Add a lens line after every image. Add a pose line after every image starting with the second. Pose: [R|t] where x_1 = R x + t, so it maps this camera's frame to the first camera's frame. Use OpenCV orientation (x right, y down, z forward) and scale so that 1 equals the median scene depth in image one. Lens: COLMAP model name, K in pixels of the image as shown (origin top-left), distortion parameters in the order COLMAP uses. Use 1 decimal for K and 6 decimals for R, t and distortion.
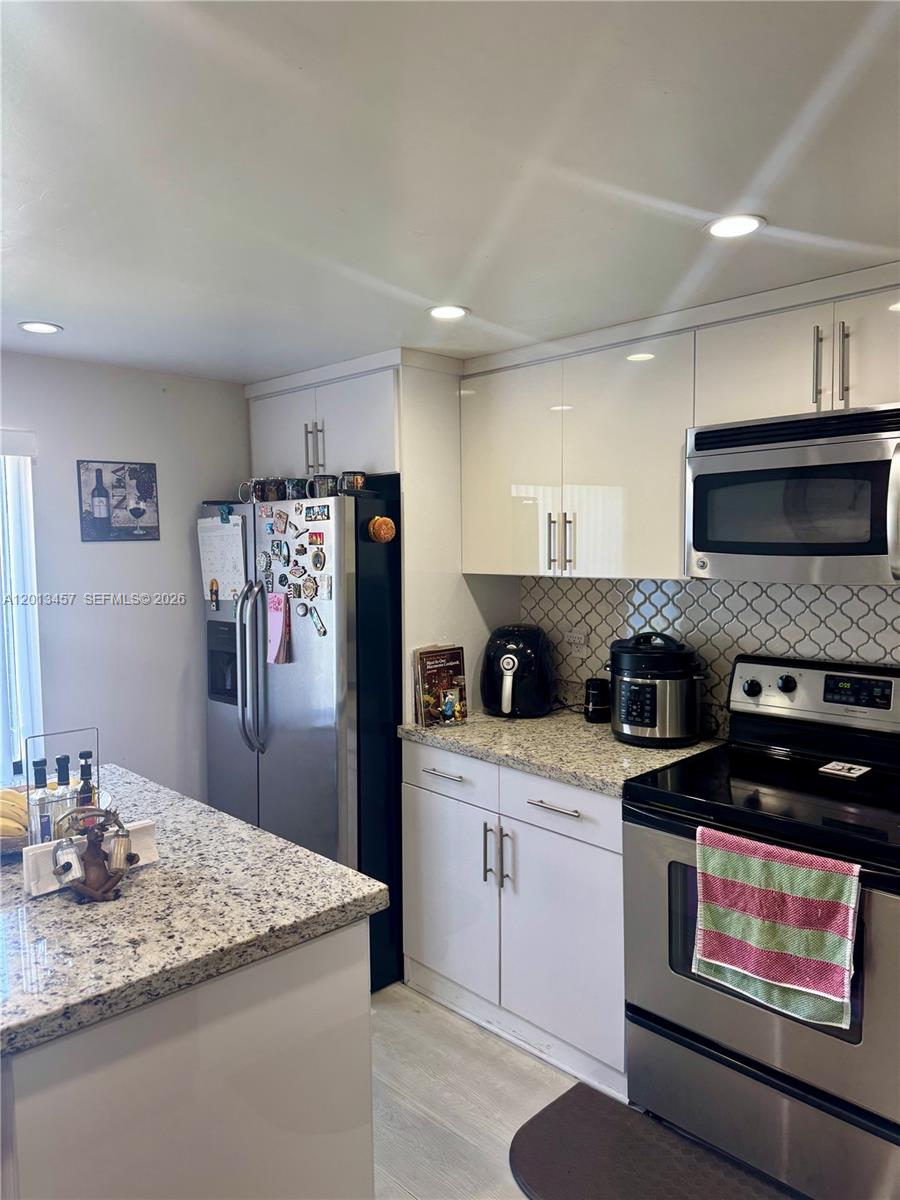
lens RADIAL K [[827.8, 0, 452.1], [0, 827.8, 607.2], [0, 0, 1]] dist [0.034238, -0.028133]
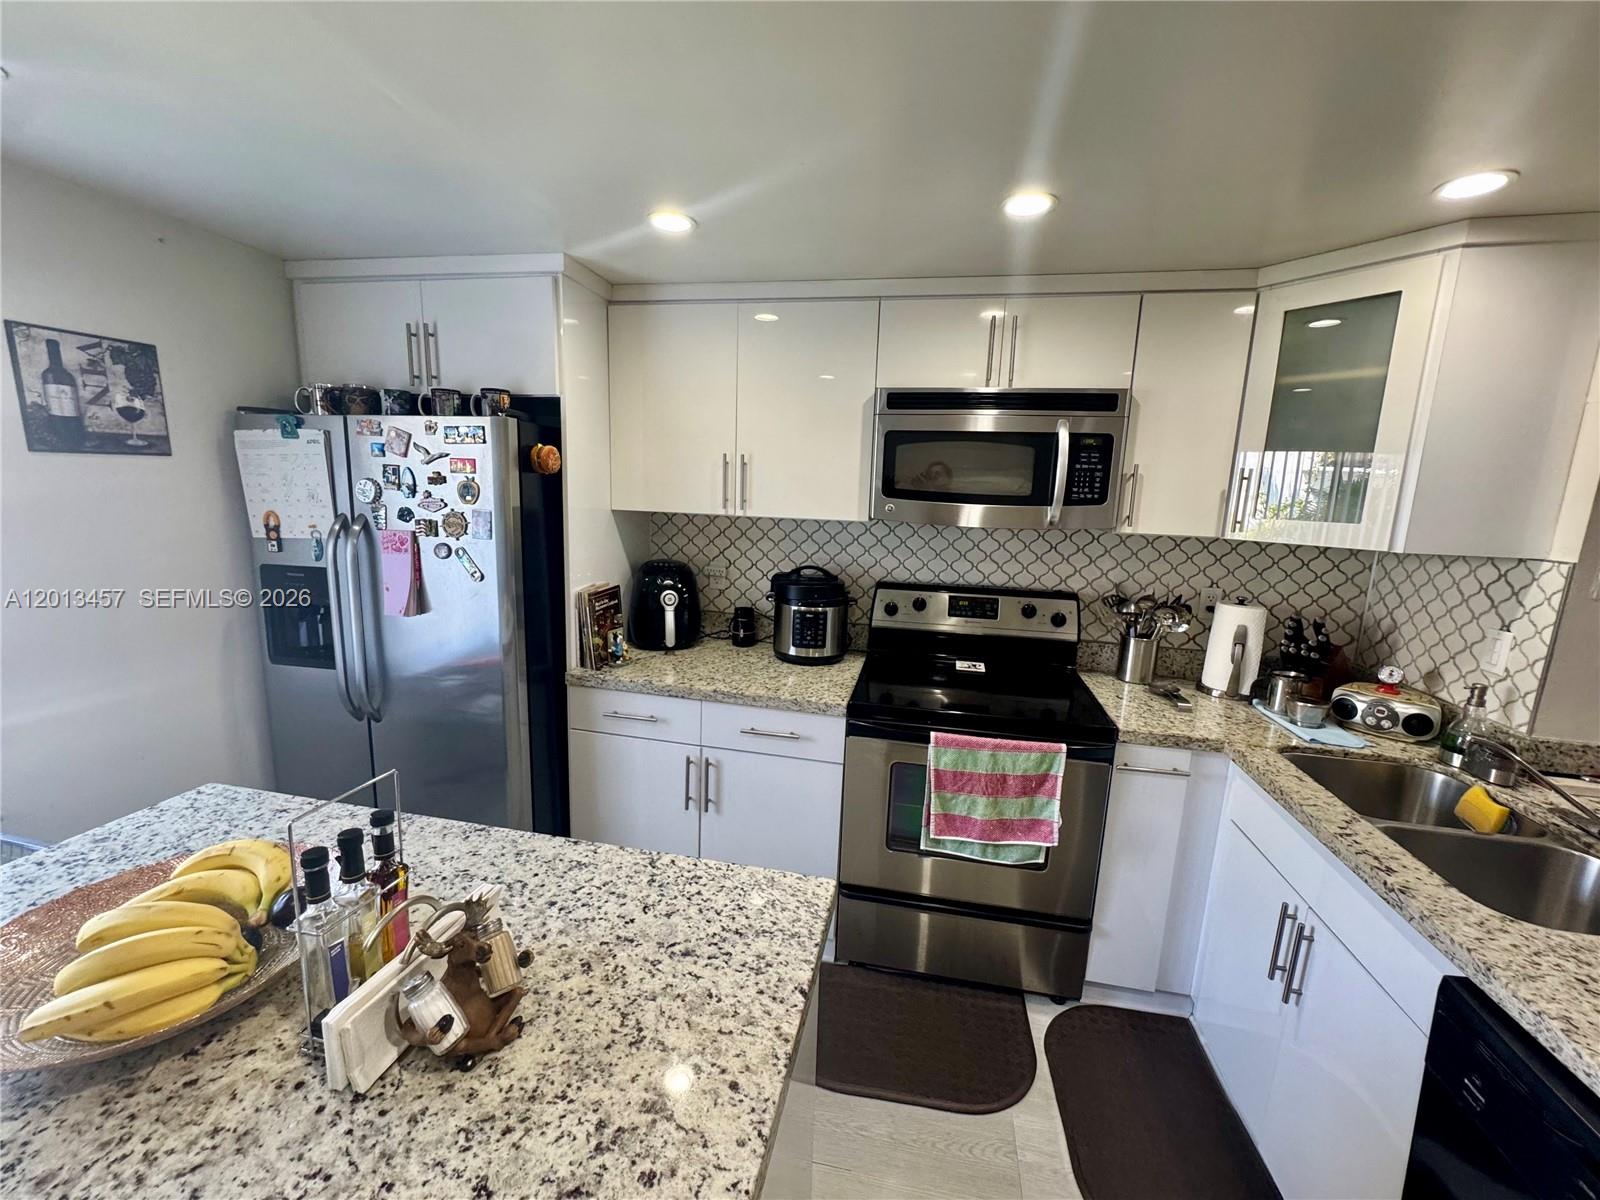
lens RADIAL K [[632.4, 0, 805.8], [0, 632.4, 598.2], [0, 0, 1]] dist [-0.006573, -0.001487]
pose [[0.822405, -0.060393, 0.565687, -0.254347], [0.001541, 0.994582, 0.103943, -0.015646], [-0.568900, -0.084611, 0.818043, 0.274513]]
